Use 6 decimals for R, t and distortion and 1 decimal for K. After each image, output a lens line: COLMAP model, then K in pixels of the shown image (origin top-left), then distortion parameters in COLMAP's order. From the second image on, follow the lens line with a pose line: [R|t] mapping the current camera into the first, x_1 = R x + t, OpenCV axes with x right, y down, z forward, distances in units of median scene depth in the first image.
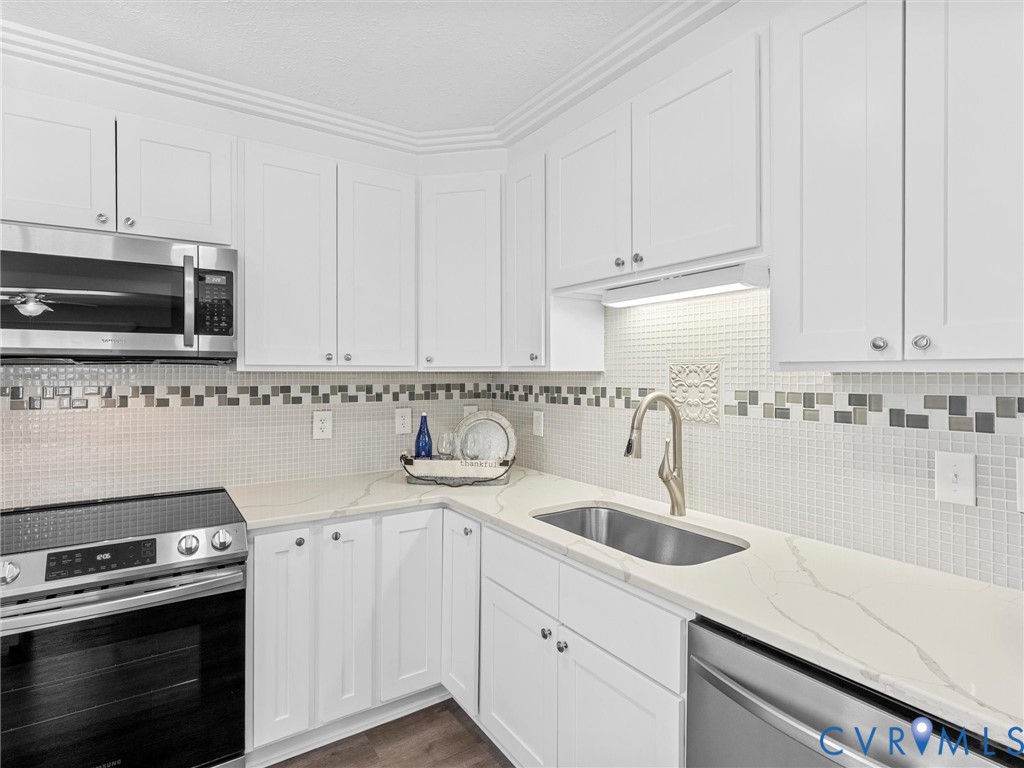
lens RADIAL K [[536.0, 0, 504.8], [0, 536.0, 372.5], [0, 0, 1]] dist [-0.001062, -0.001773]
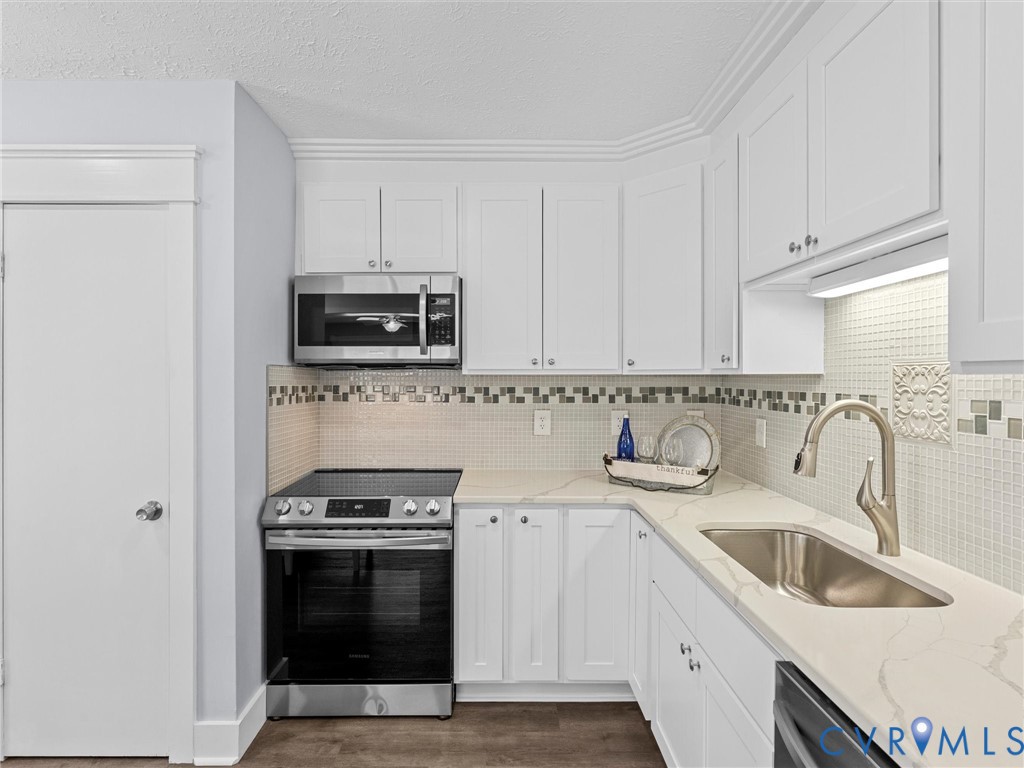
lens RADIAL K [[544.6, 0, 504.5], [0, 544.6, 379.2], [0, 0, 1]] dist [-0.002524, -0.000837]
pose [[0.837083, 0.003698, -0.547063, 0.249280], [0.000327, 0.999974, 0.007260, -0.000535], [0.547075, -0.006255, 0.837060, 0.011947]]
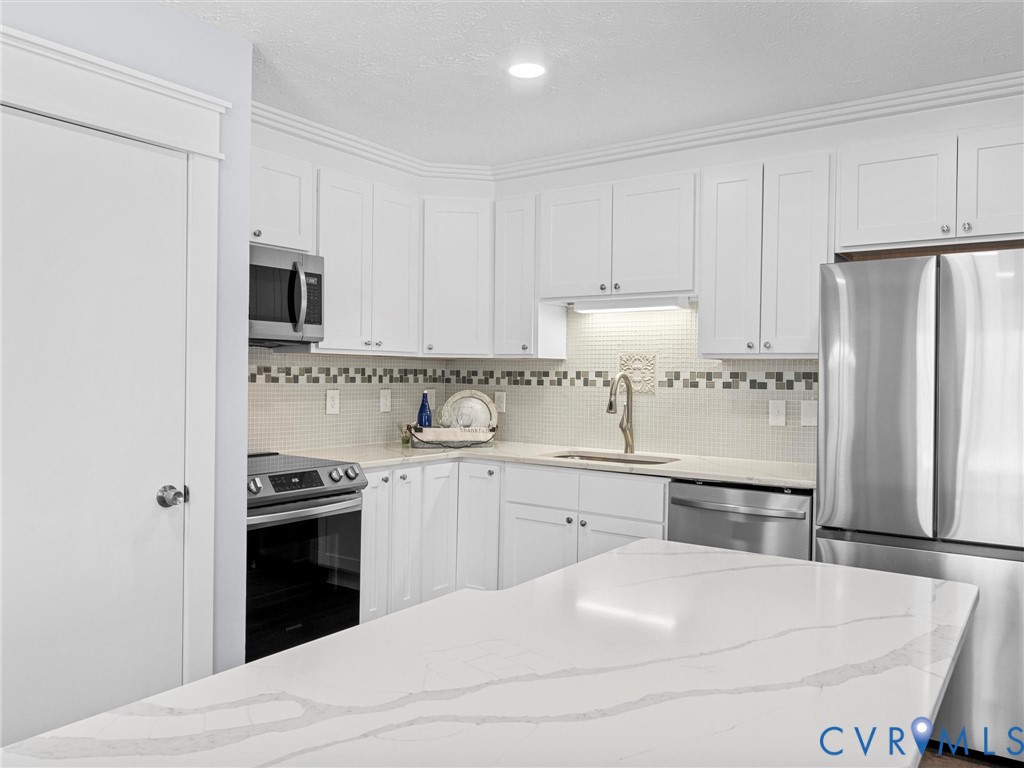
lens RADIAL K [[770.7, 0, 512.0], [0, 770.7, 384.0], [0, 0, 1]] dist [-0.002560, -0.004476]
pose [[0.930773, 0.007217, 0.365528, -0.687368], [-0.013072, 0.999823, 0.013544, 0.037562], [-0.365365, -0.017385, 0.930702, -0.795911]]
